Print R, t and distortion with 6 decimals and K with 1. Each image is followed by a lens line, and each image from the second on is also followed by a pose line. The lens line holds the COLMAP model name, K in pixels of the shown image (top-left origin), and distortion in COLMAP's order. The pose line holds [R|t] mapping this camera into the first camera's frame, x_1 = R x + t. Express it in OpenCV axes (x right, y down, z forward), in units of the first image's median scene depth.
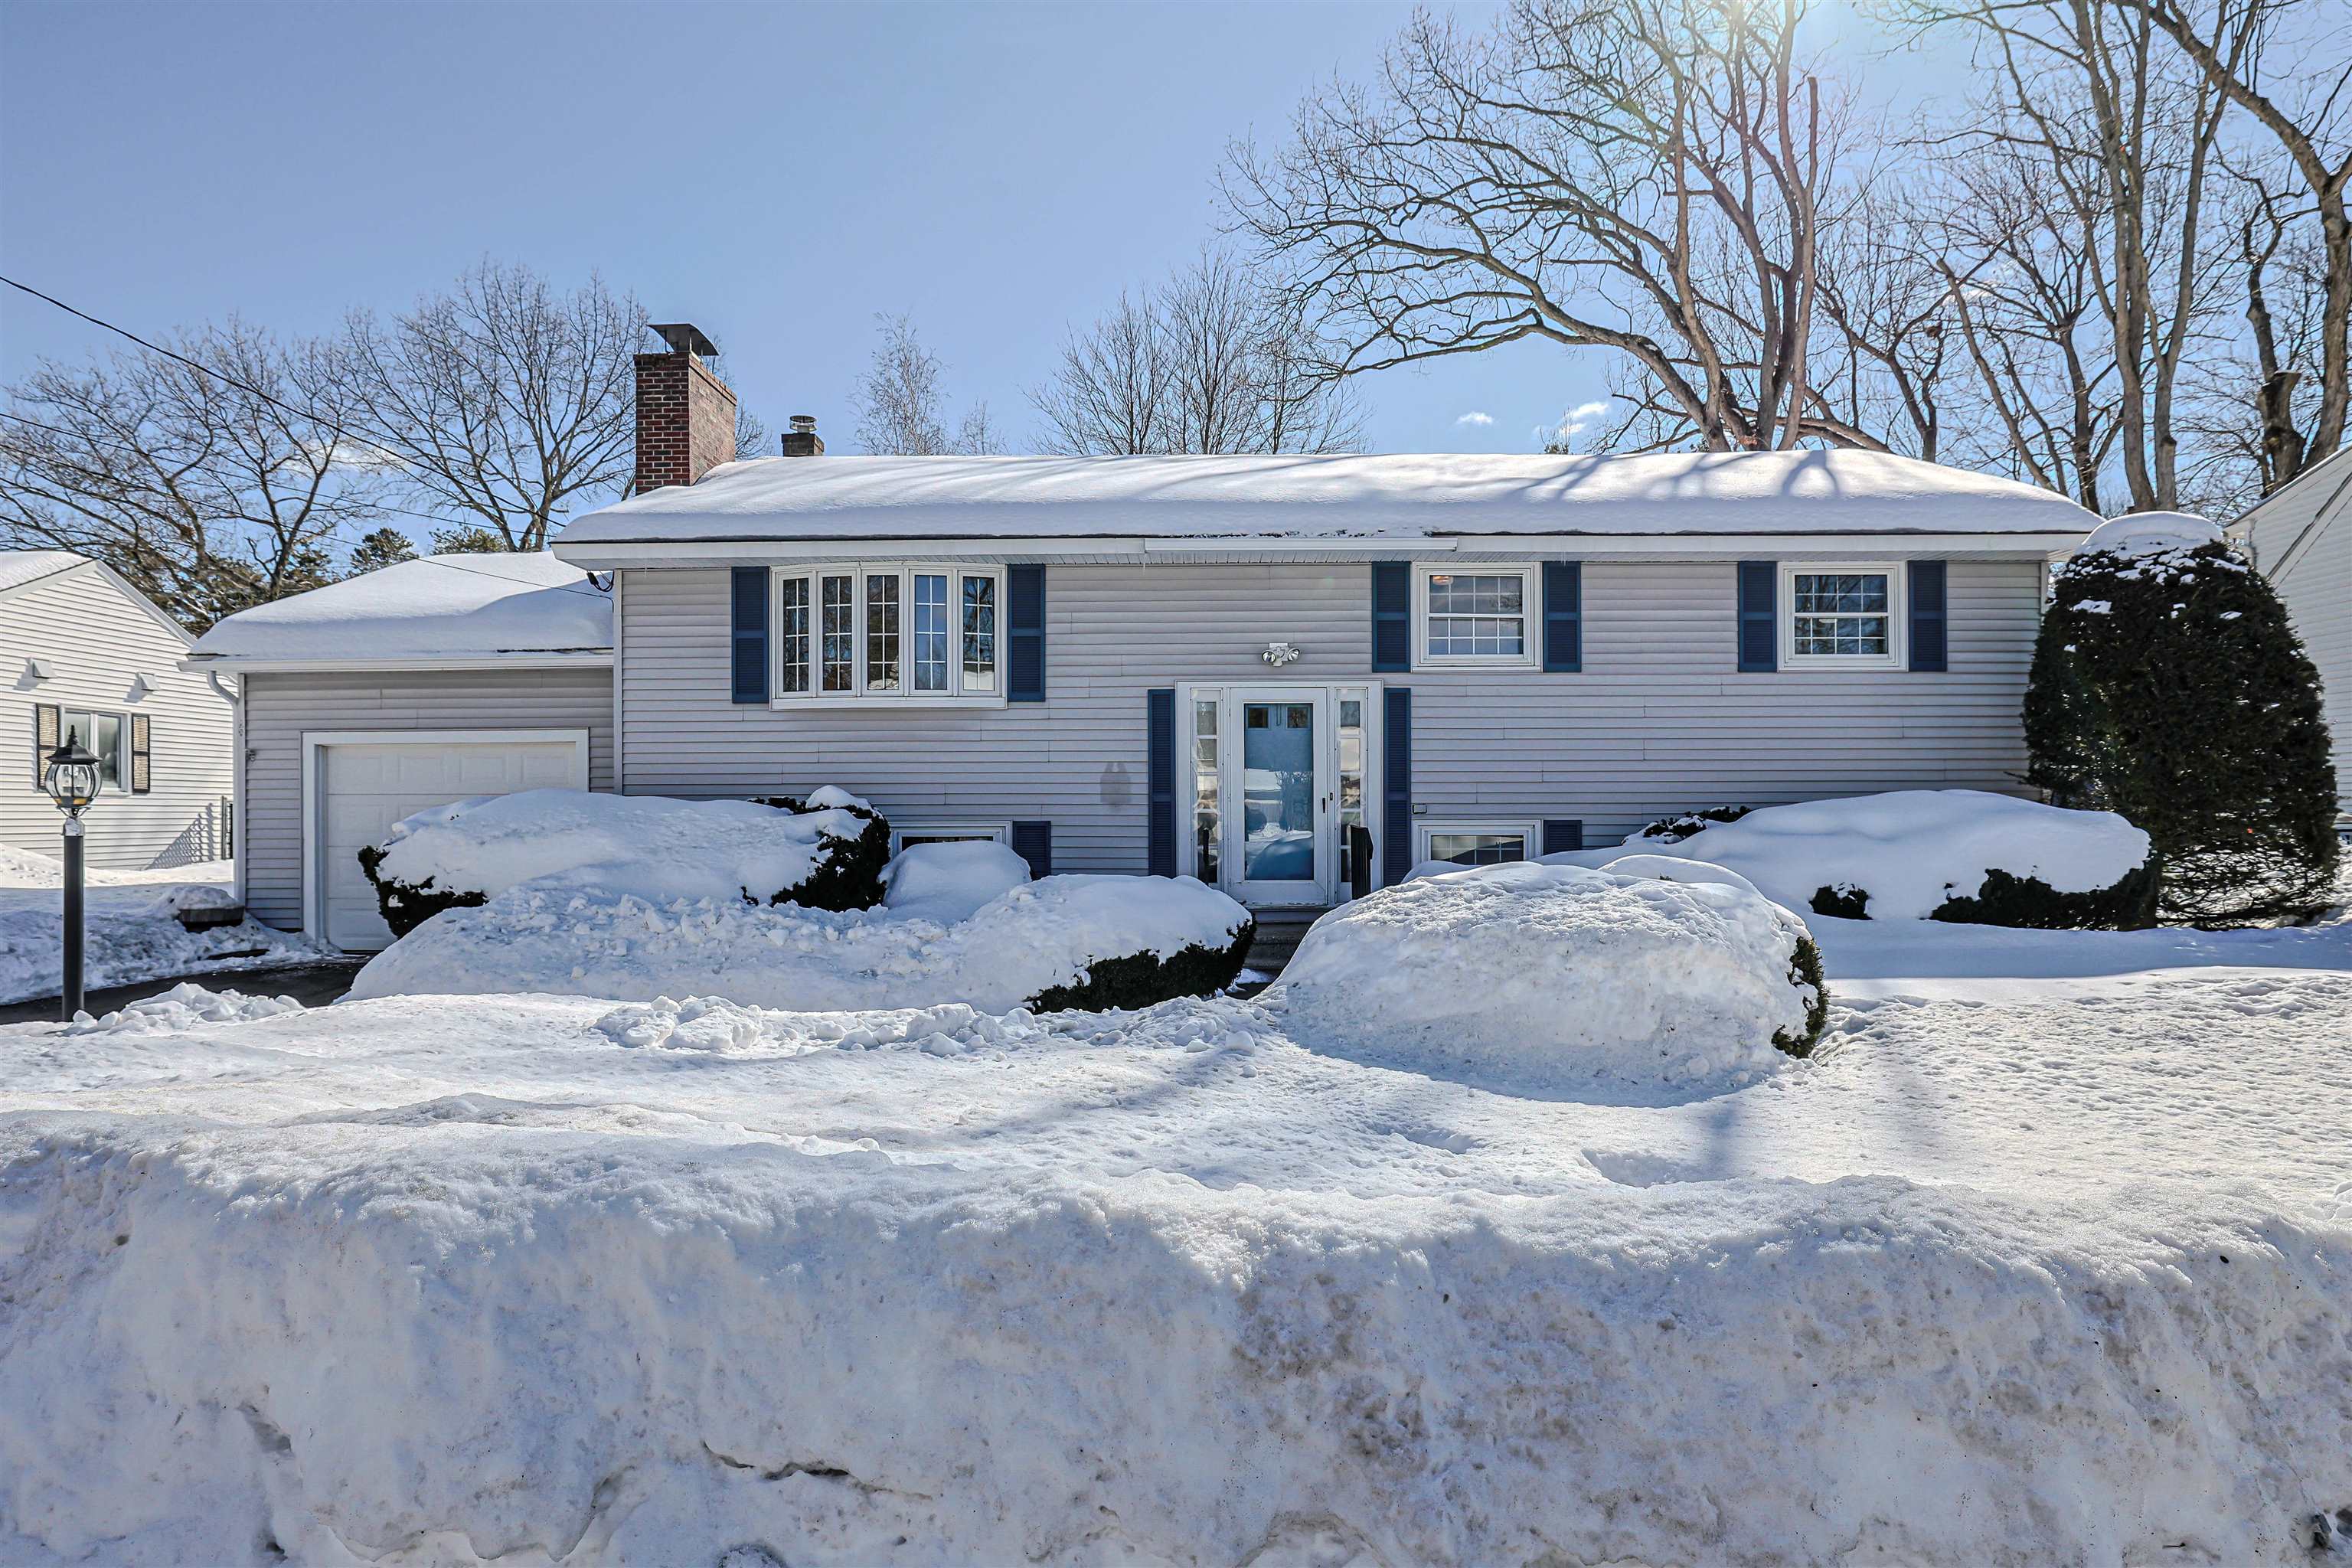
lens RADIAL K [[1225.1, 0, 1186.5], [0, 1225.1, 828.8], [0, 0, 1]] dist [-0.016890, 0.006322]
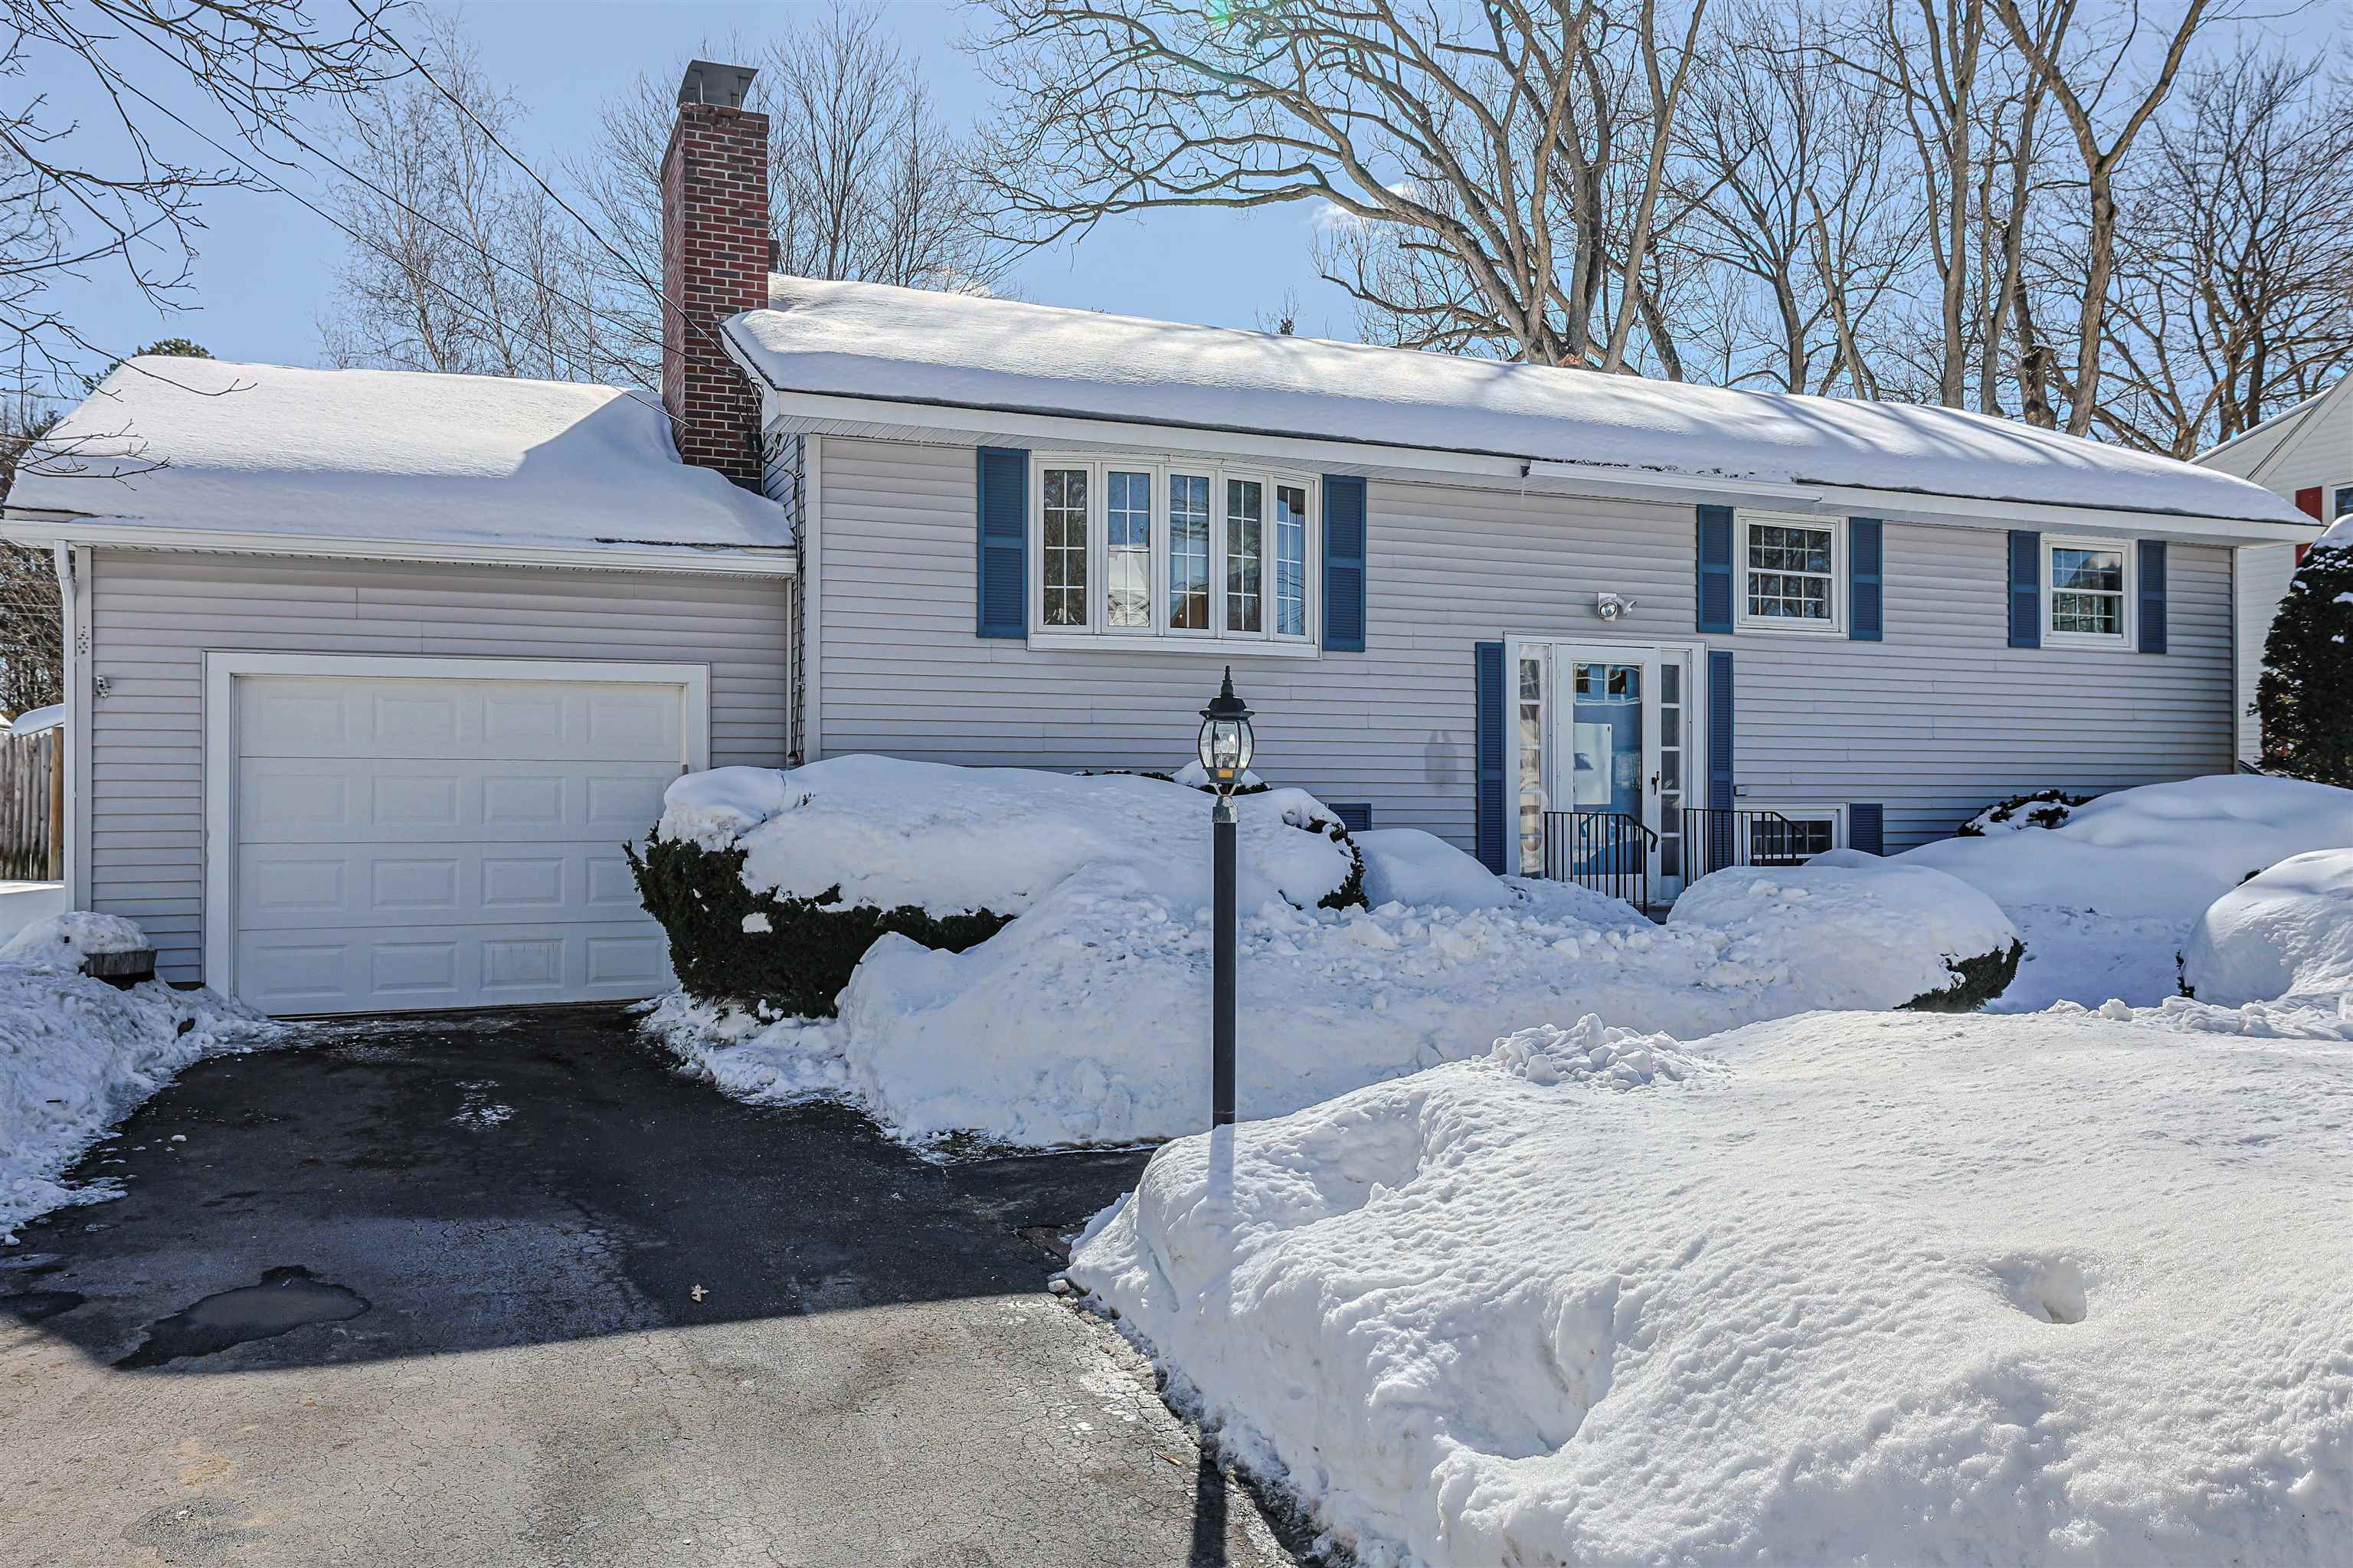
lens RADIAL K [[1695.8, 0, 1160.9], [0, 1695.8, 778.9], [0, 0, 1]] dist [0.022645, 0.011892]
pose [[0.917926, 0.007823, 0.396675, -0.668486], [0.000057, 0.999803, -0.019849, -0.000579], [-0.396752, 0.018243, 0.917745, 0.052500]]
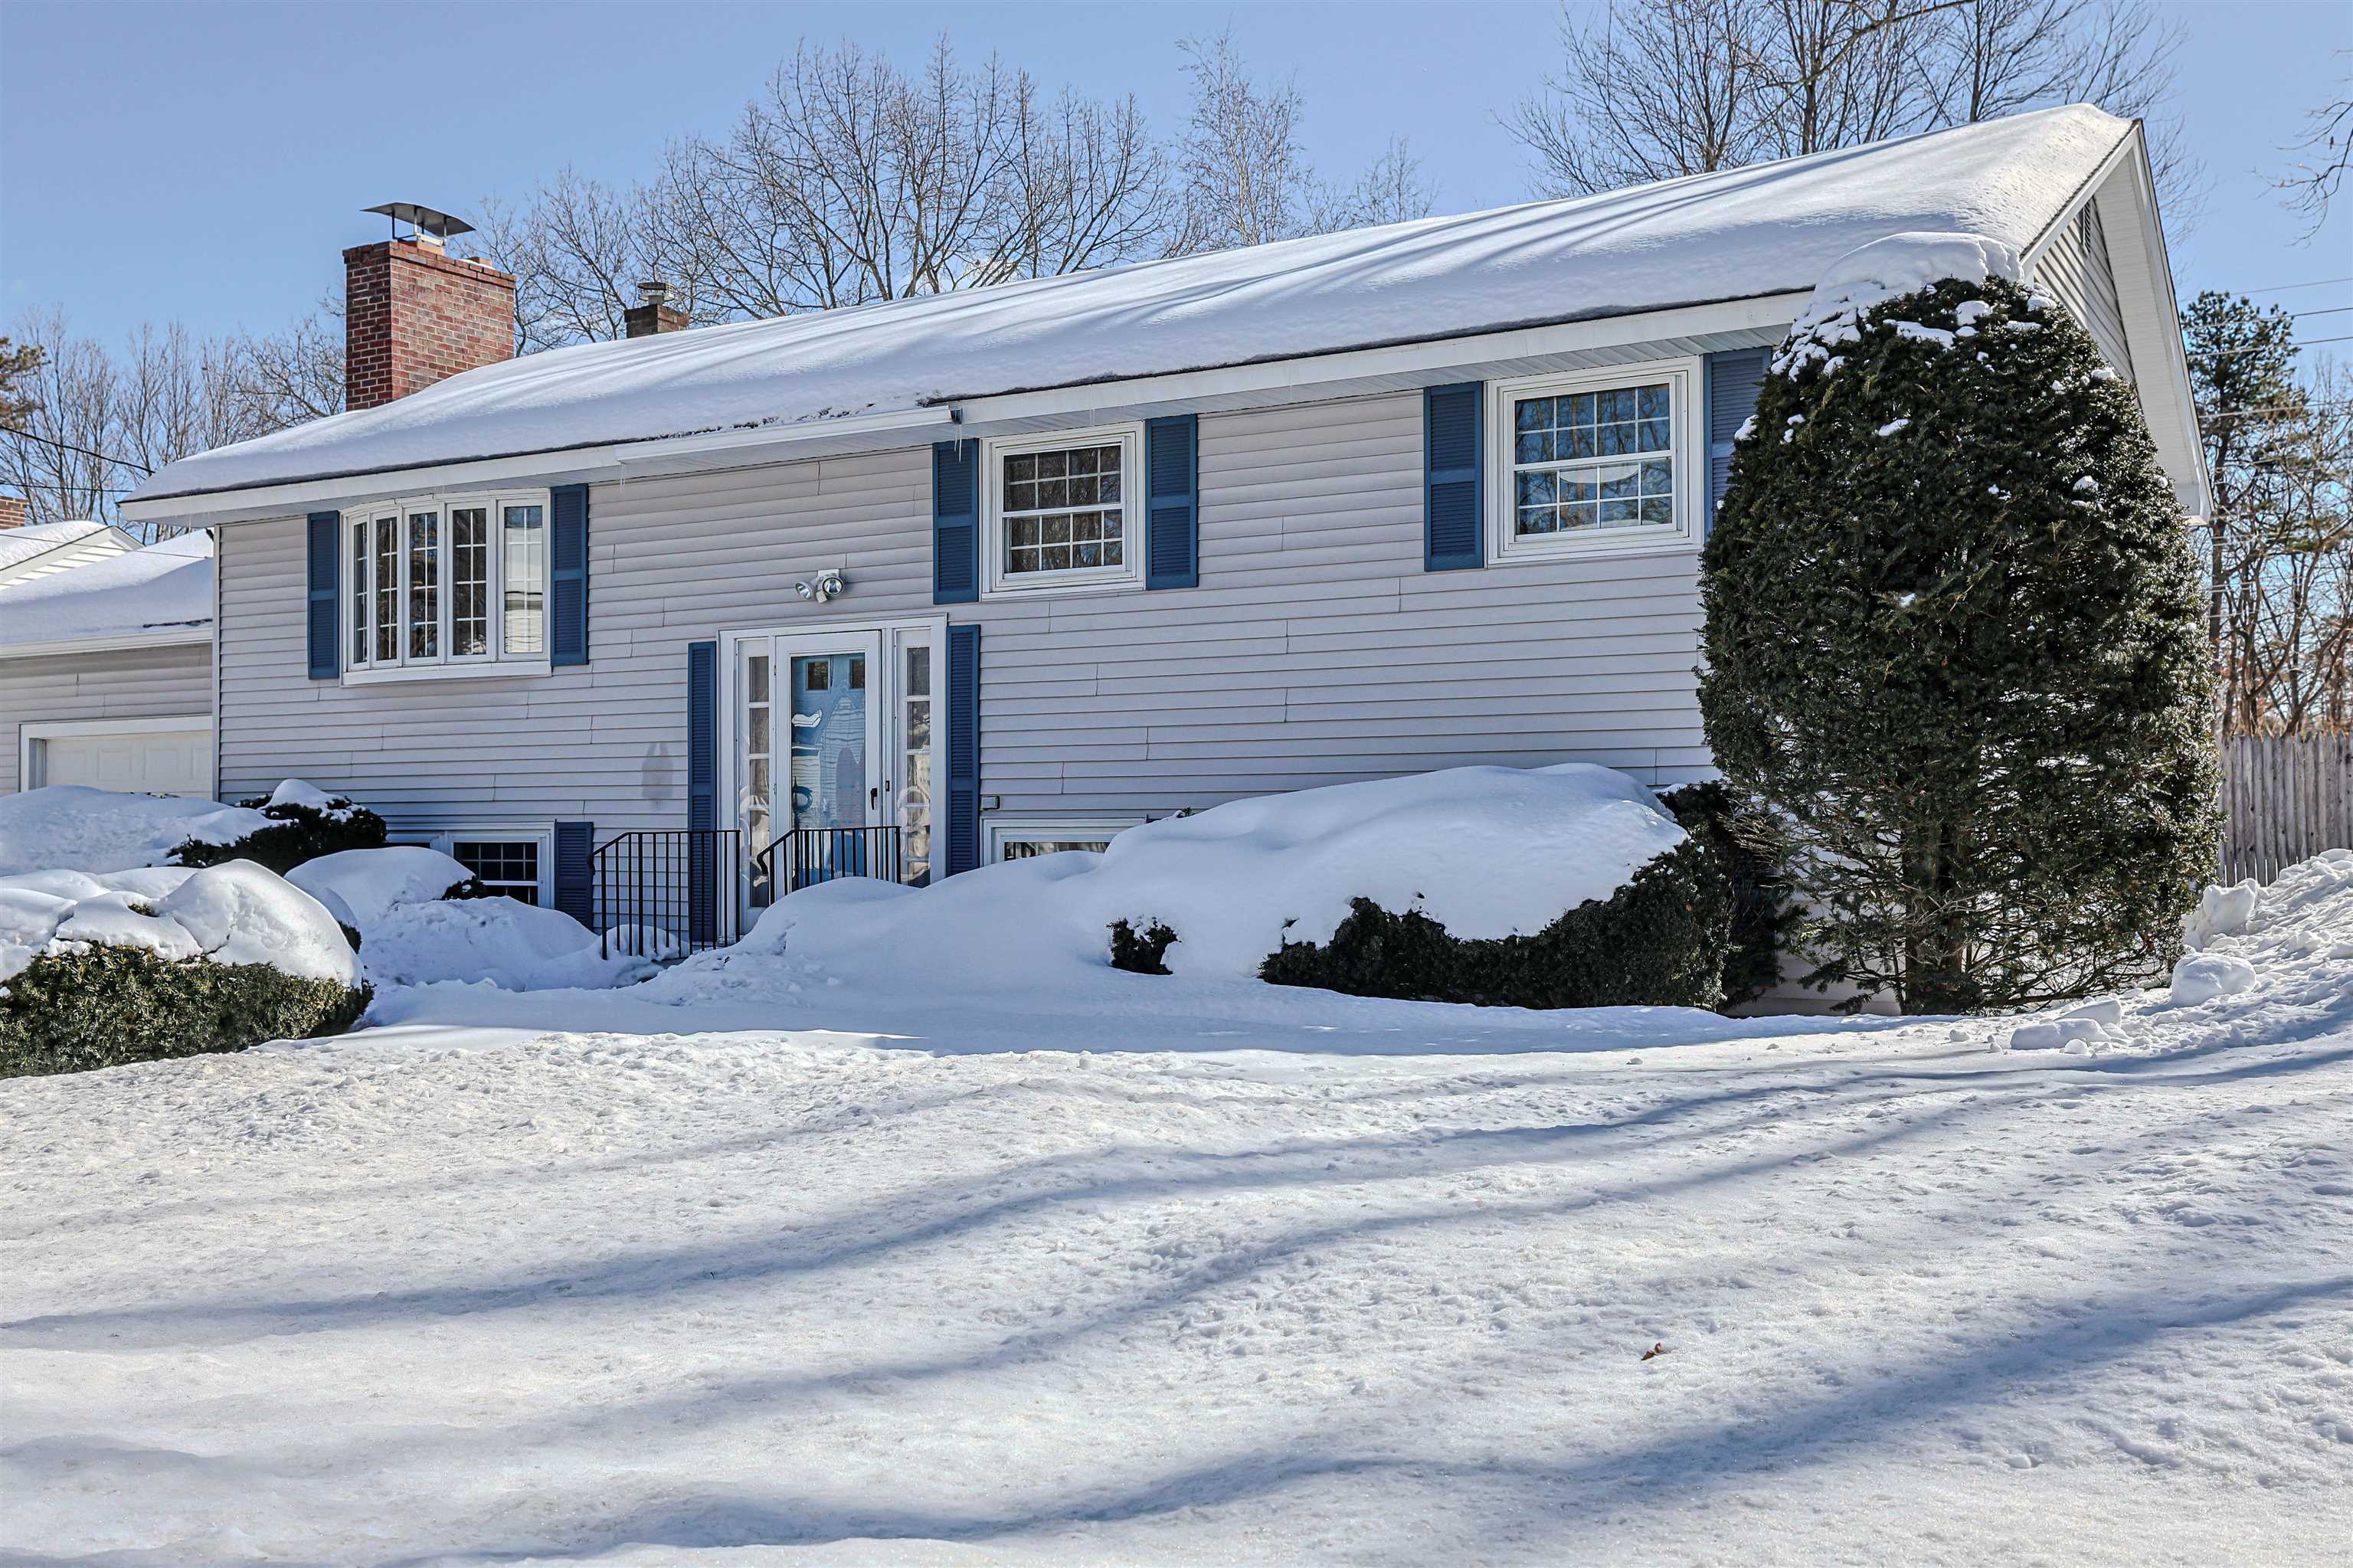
lens RADIAL K [[2179.8, 0, 1179.1], [0, 2179.8, 786.2], [0, 0, 1]] dist [0.079068, 0.000000]
pose [[0.865440, -0.010154, -0.500909, 0.881926], [-0.001162, 0.999751, -0.022274, 0.001434], [0.501011, 0.019859, 0.865213, 0.010864]]
